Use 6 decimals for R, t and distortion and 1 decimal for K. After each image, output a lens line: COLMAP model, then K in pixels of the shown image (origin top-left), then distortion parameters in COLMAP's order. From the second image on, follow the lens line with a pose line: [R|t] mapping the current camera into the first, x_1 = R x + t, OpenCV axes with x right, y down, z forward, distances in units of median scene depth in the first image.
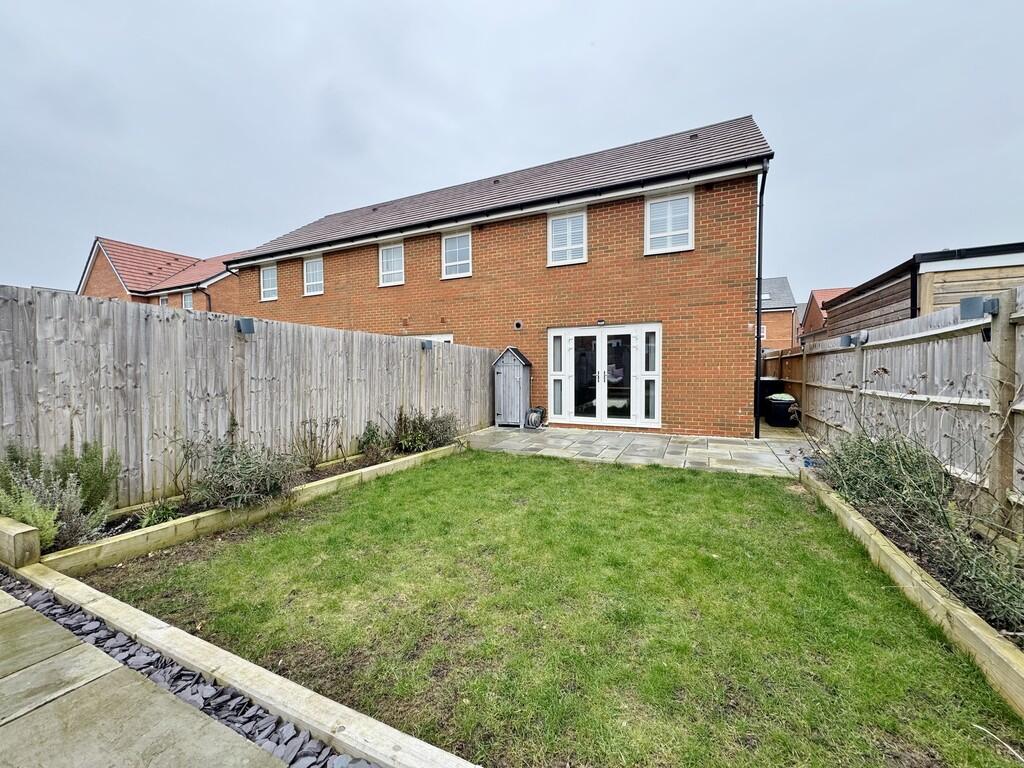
lens RADIAL K [[403.9, 0, 512.0], [0, 403.9, 384.0], [0, 0, 1]] dist [-0.001913, -0.000123]
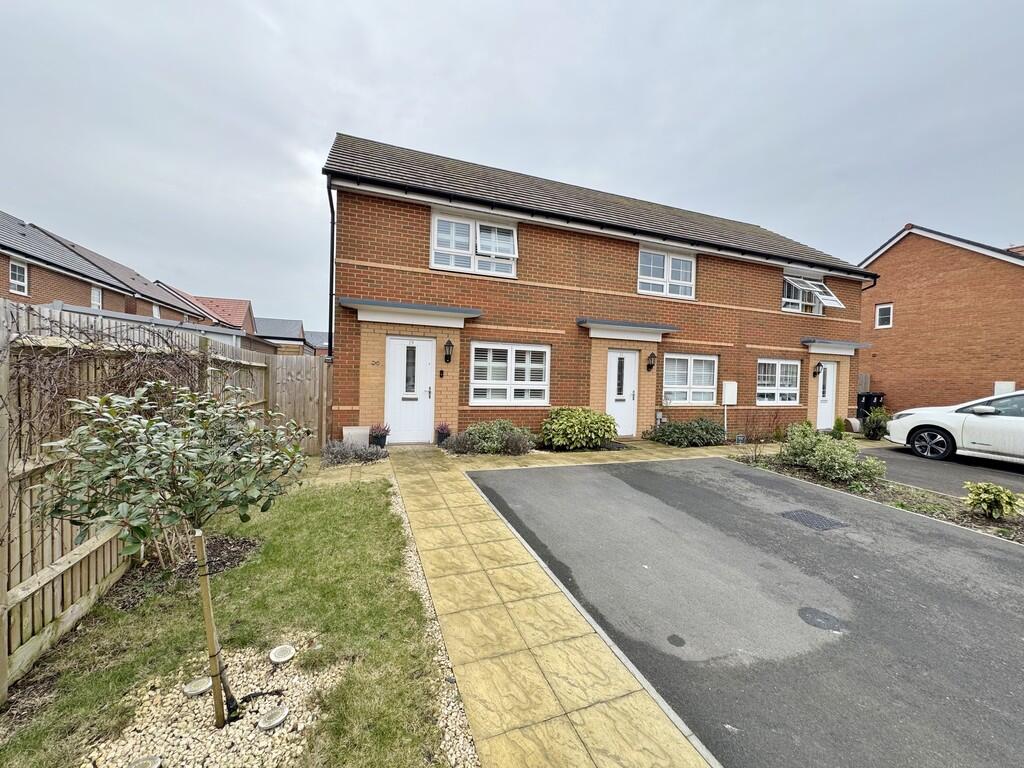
lens RADIAL K [[403.9, 0, 512.0], [0, 403.9, 384.0], [0, 0, 1]] dist [-0.001913, -0.000123]
pose [[0.698655, 0.012632, 0.715347, -0.625063], [-0.009374, 0.999920, -0.008502, -0.026687], [-0.715397, -0.000766, 0.698717, 0.339398]]
